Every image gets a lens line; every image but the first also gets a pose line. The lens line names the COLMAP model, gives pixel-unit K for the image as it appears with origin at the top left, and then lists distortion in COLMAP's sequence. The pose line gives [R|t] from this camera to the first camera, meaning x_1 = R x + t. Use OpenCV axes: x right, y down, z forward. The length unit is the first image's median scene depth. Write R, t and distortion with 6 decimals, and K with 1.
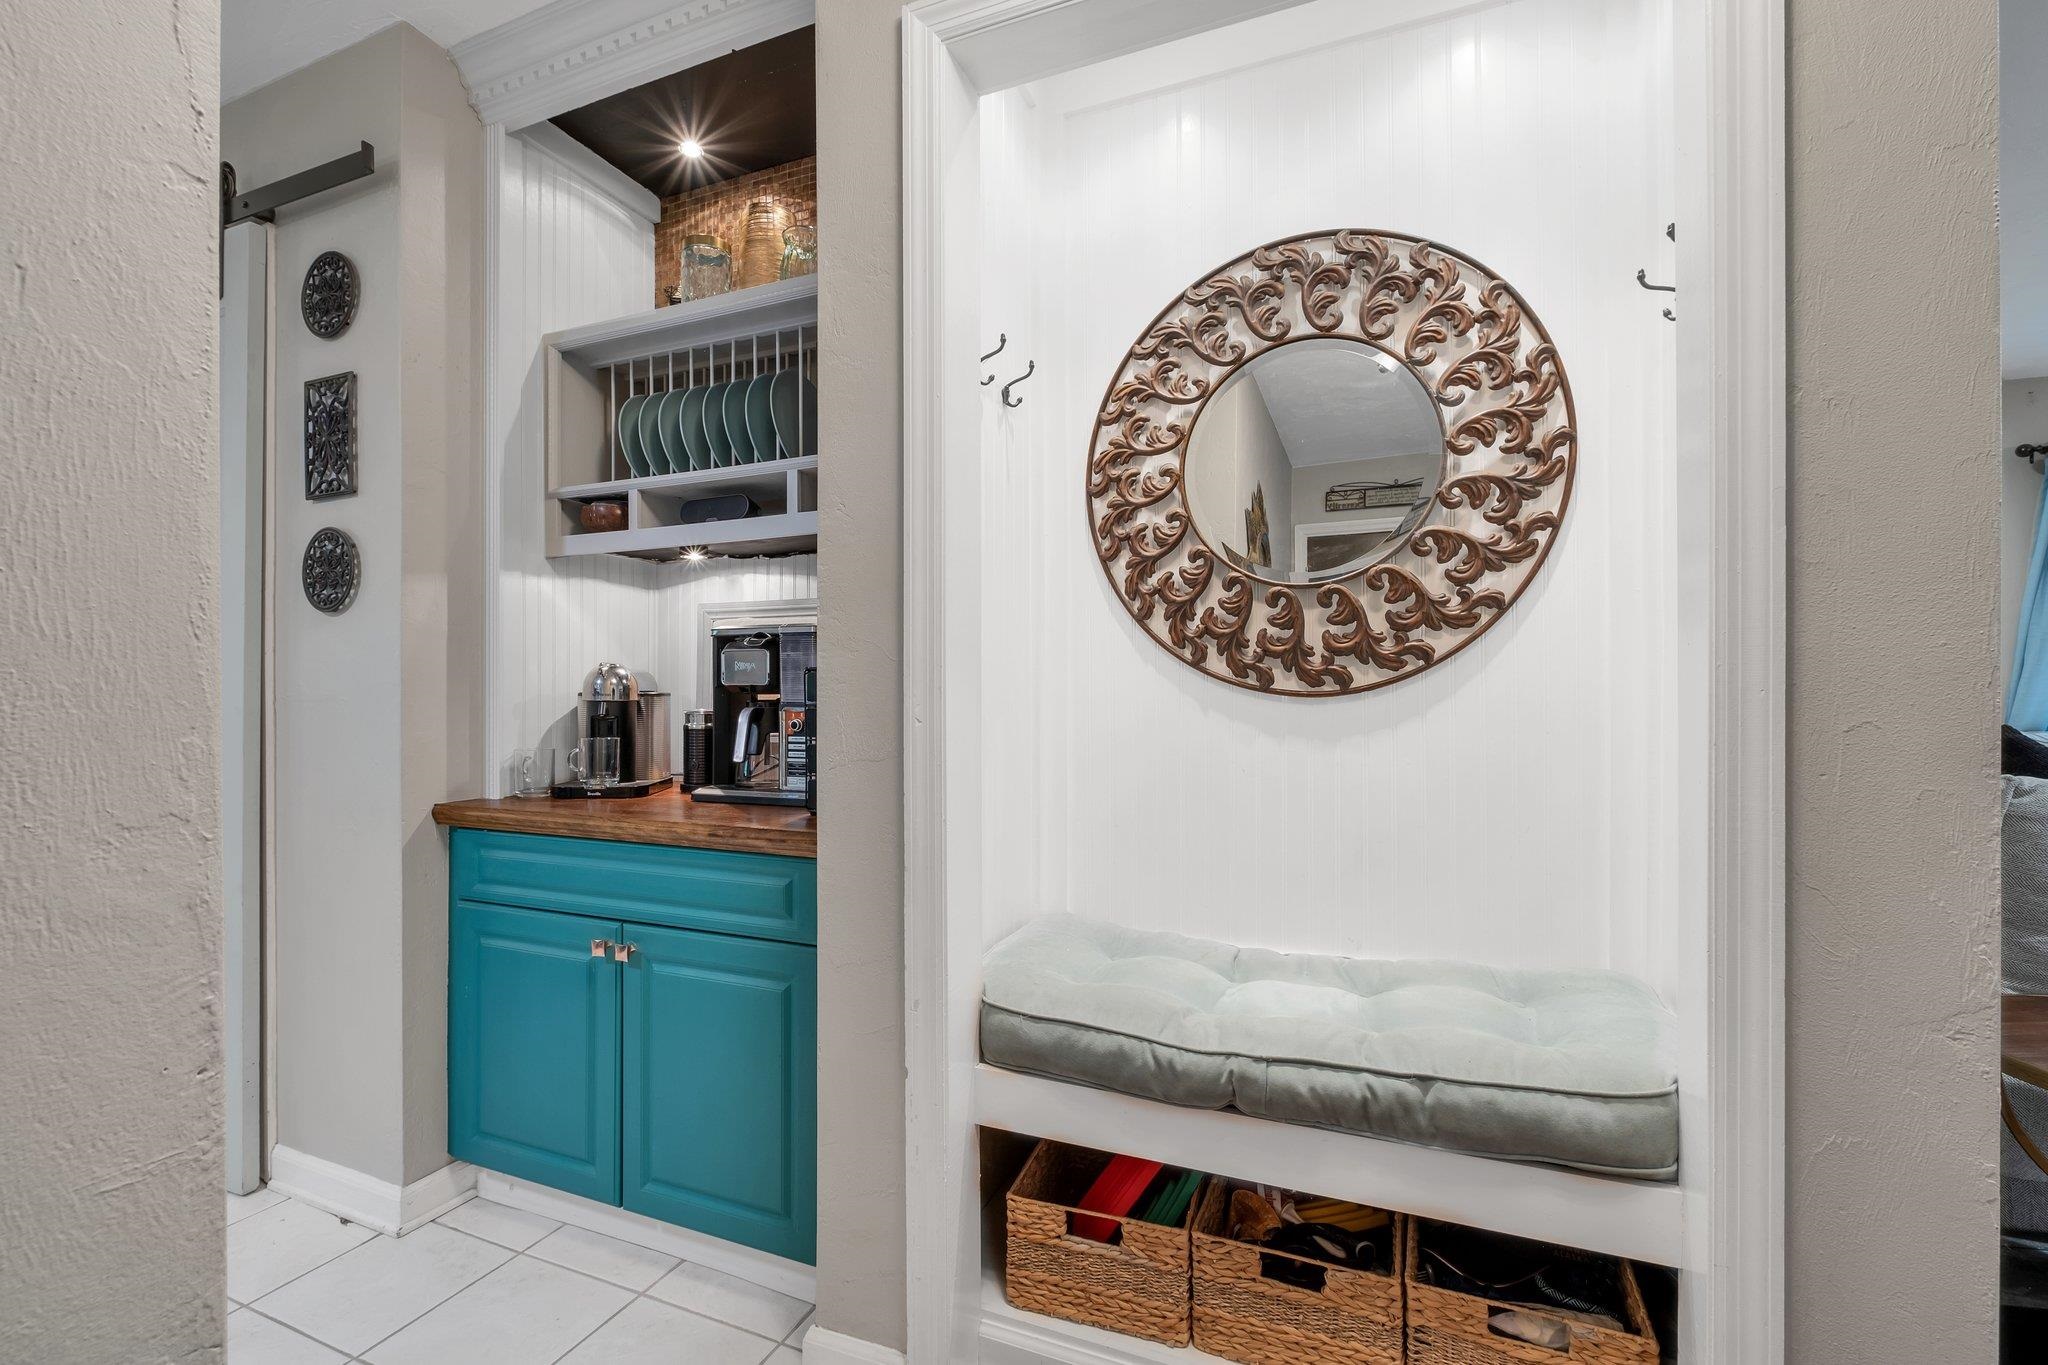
lens RADIAL K [[904.7, 0, 1024.3], [0, 904.7, 693.7], [0, 0, 1]] dist [-0.006788, 0.000121]
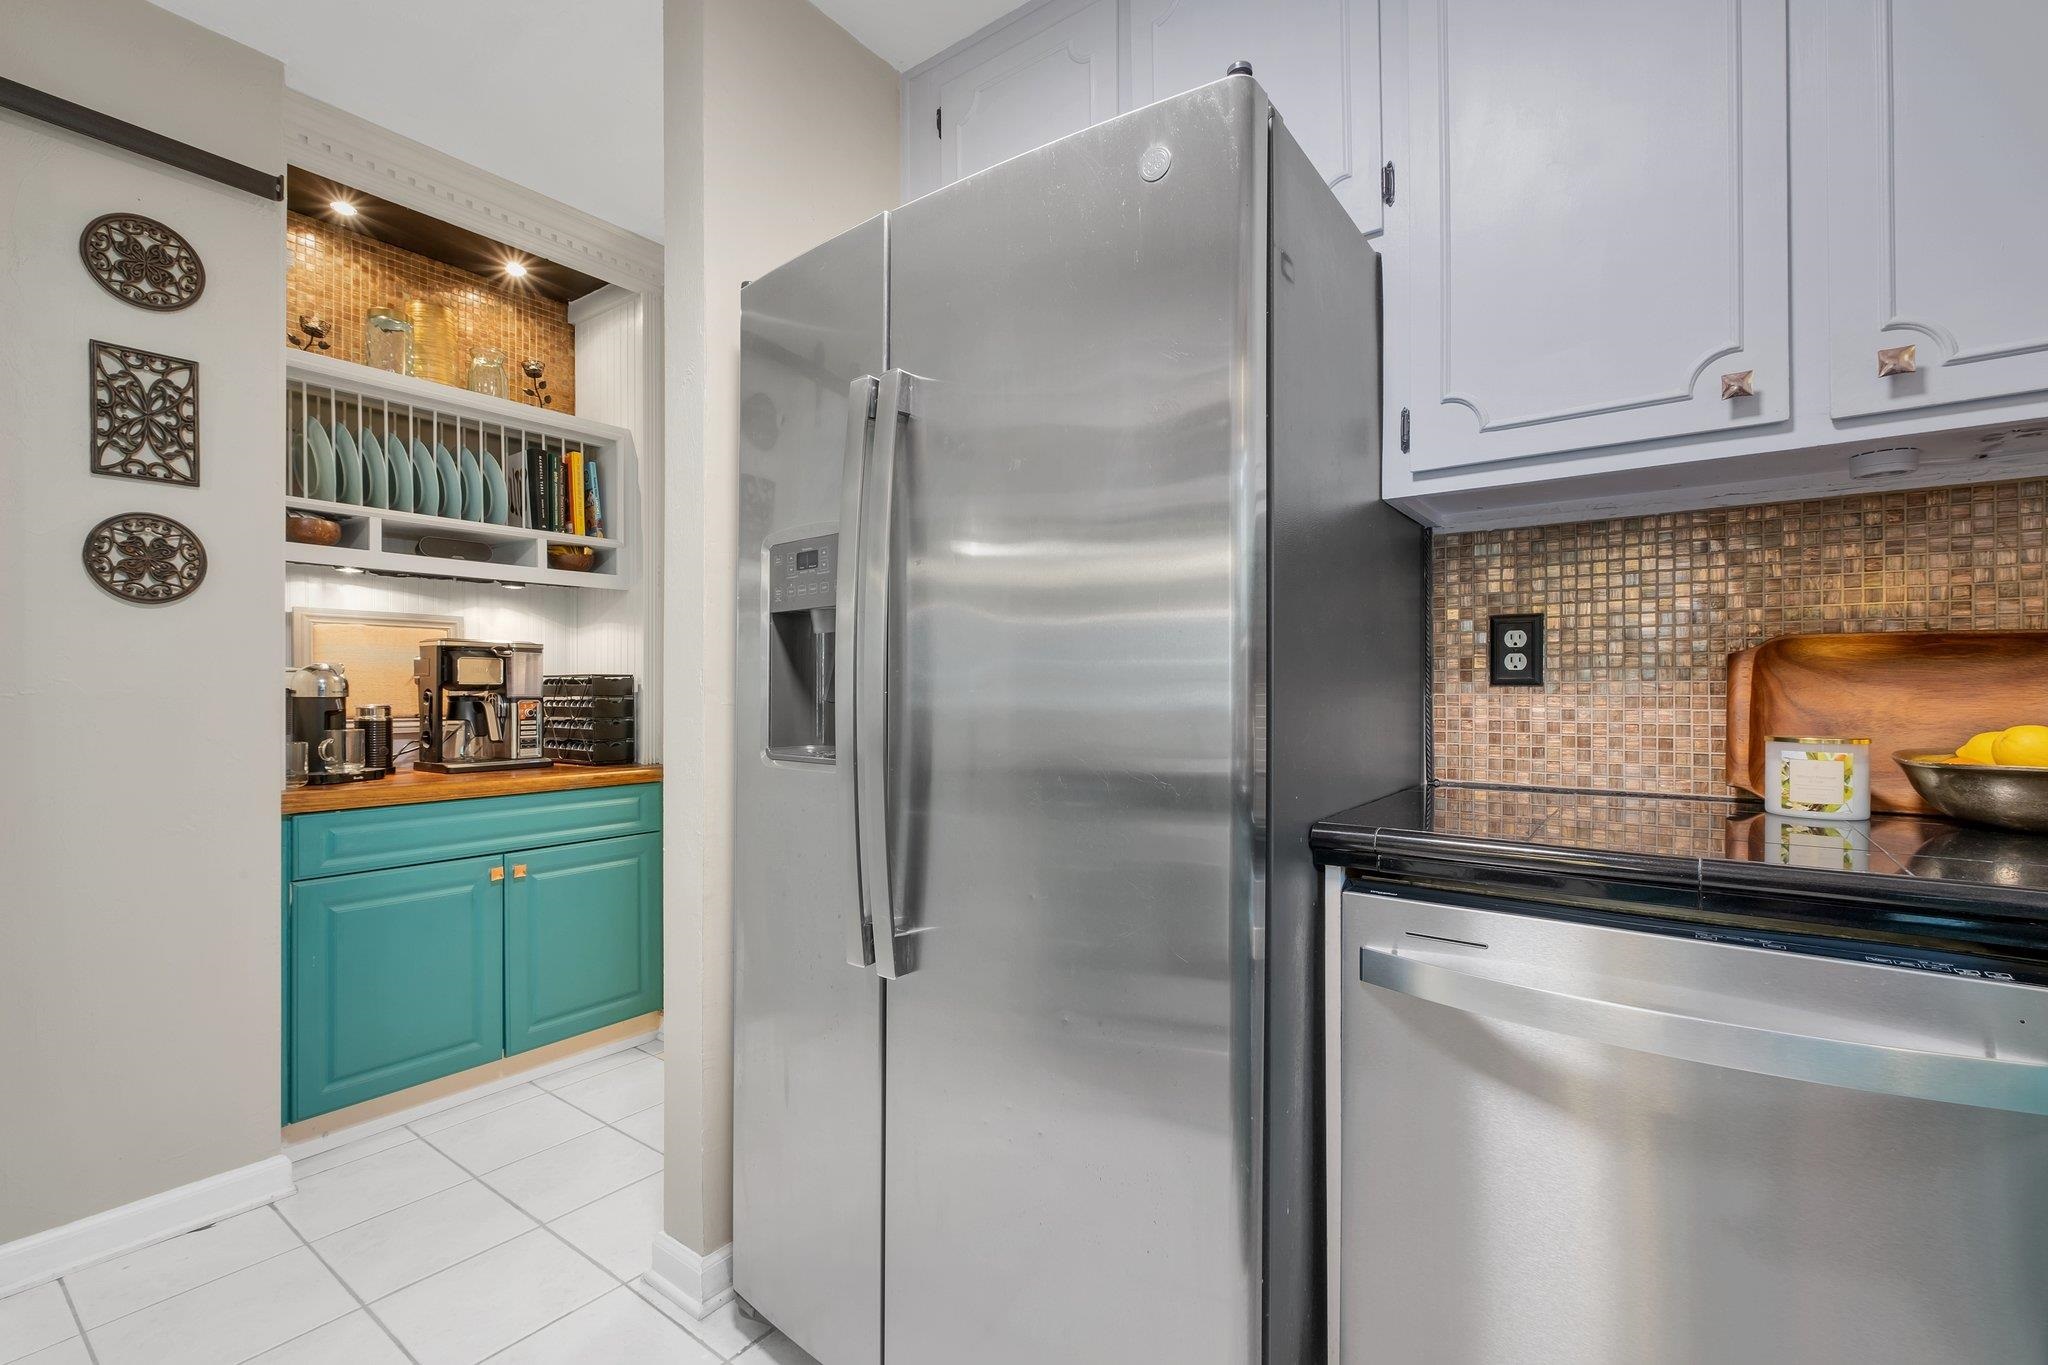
lens RADIAL K [[904.7, 0, 1024.3], [0, 904.7, 693.7], [0, 0, 1]] dist [-0.006788, 0.000121]
pose [[0.226494, -0.000817, 0.974012, -1.474381], [0.009275, 0.999956, -0.001318, 0.013092], [-0.973969, 0.009333, 0.226491, -0.098125]]
